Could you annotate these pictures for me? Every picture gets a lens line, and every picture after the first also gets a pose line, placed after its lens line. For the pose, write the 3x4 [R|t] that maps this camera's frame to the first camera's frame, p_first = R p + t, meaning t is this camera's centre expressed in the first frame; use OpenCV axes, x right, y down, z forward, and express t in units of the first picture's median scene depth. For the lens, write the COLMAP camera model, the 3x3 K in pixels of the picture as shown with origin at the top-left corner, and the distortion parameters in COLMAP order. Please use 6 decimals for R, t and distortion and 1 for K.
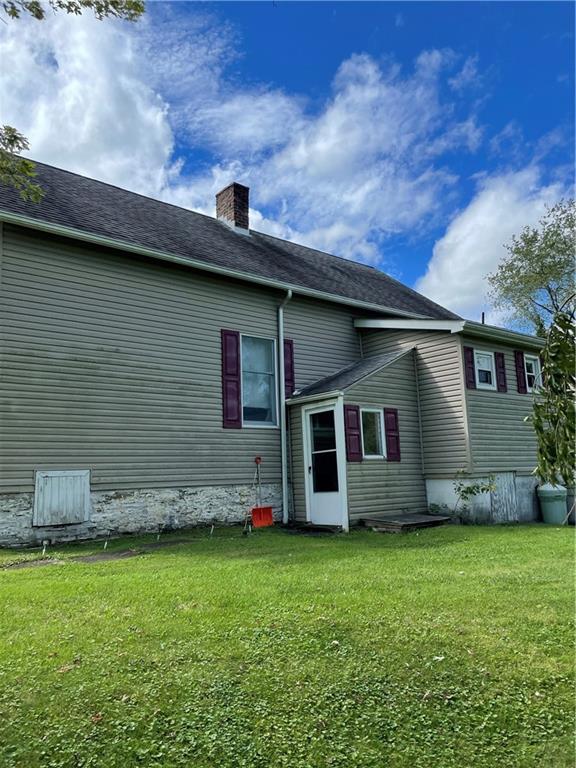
lens RADIAL K [[586.4, 0, 287.1], [0, 586.4, 381.5], [0, 0, 1]] dist [0.005754, -0.030882]
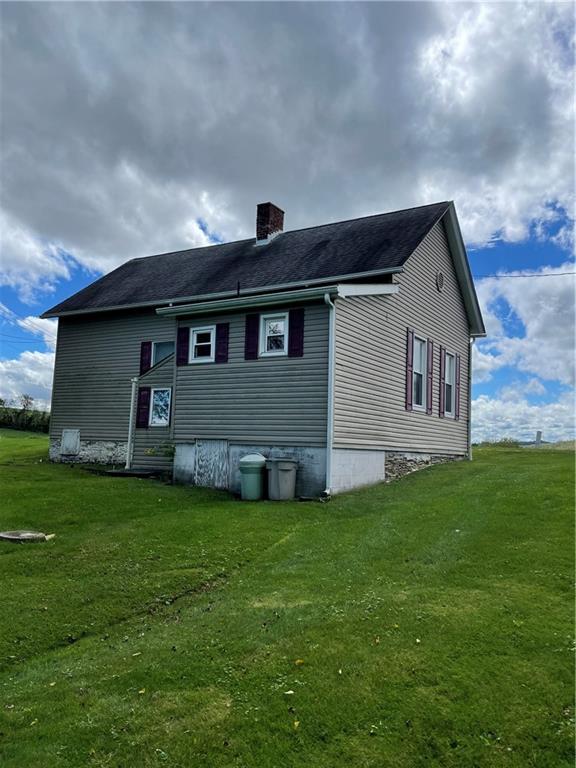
lens RADIAL K [[586.4, 0, 288.2], [0, 586.4, 385.2], [0, 0, 1]] dist [0.005754, -0.030882]
pose [[0.337015, -0.056596, -0.939797, 1.378314], [0.110445, 0.993676, -0.020235, 0.092155], [0.934999, -0.096977, 0.341134, 0.766745]]
